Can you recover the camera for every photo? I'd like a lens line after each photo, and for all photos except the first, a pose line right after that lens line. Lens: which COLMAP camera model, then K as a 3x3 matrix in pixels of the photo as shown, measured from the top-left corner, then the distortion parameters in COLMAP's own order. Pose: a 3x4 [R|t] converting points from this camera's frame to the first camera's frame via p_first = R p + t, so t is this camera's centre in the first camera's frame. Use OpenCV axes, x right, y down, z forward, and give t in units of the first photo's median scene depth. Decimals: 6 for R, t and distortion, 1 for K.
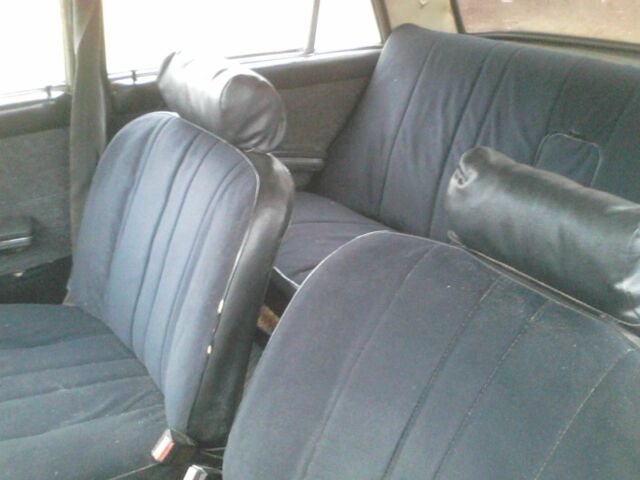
lens RADIAL K [[647.8, 0, 320.0], [0, 647.8, 240.0], [0, 0, 1]] dist [-0.010888, -0.048160]
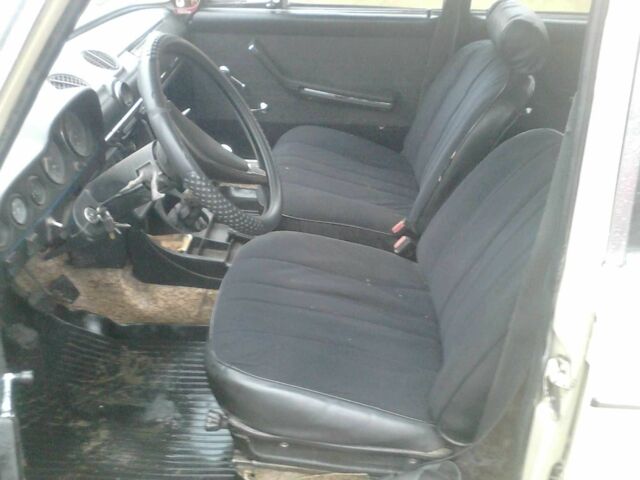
lens RADIAL K [[647.8, 0, 320.0], [0, 647.8, 240.0], [0, 0, 1]] dist [-0.010888, -0.048160]
pose [[0.754067, 0.345067, -0.558848, 0.429885], [-0.304519, 0.937570, 0.168019, 0.096535], [0.581937, 0.043482, 0.812071, -0.389942]]
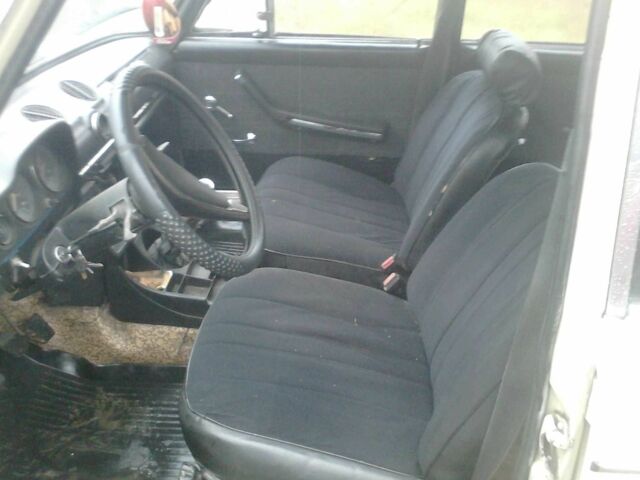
lens RADIAL K [[651.2, 0, 311.9], [0, 651.2, 247.3], [0, 0, 1]] dist [-0.013794, -0.018275]
pose [[0.751563, 0.329822, -0.571289, 0.412782], [-0.306152, 0.941512, 0.140802, 0.082149], [0.584315, 0.069080, 0.808581, -0.350792]]
